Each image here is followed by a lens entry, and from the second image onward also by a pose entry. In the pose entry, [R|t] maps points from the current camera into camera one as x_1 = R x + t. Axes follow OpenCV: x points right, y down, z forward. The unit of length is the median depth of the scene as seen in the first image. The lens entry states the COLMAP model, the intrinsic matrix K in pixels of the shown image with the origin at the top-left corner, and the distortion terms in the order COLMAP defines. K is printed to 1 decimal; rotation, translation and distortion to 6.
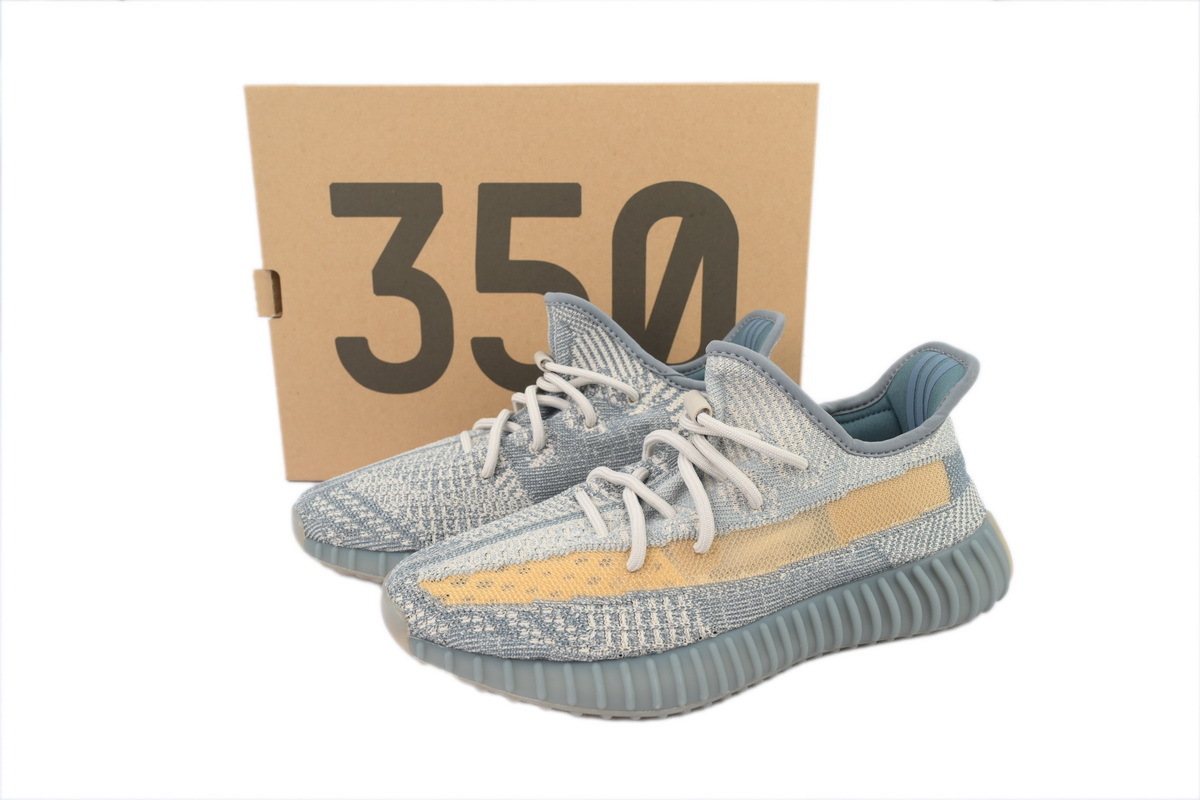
lens RADIAL K [[898.6, 0, 600.0], [0, 898.6, 400.0], [0, 0, 1]] dist [0.006583, 0.000412]
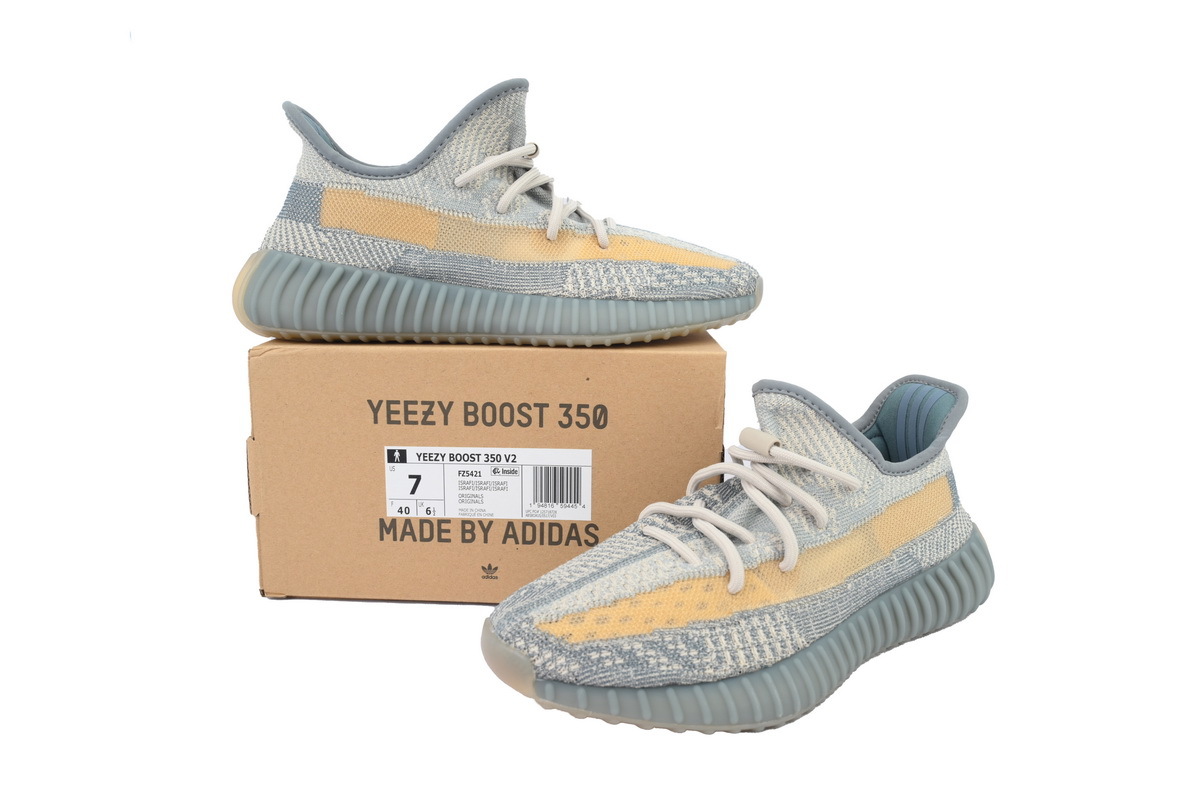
lens RADIAL K [[898.6, 0, 600.0], [0, 898.6, 400.0], [0, 0, 1]] dist [0.006583, 0.000412]
pose [[0.964654, -0.039142, 0.260596, -0.394776], [0.053981, 0.997288, -0.050029, 0.004420], [-0.257931, 0.062328, 0.964151, -0.012395]]
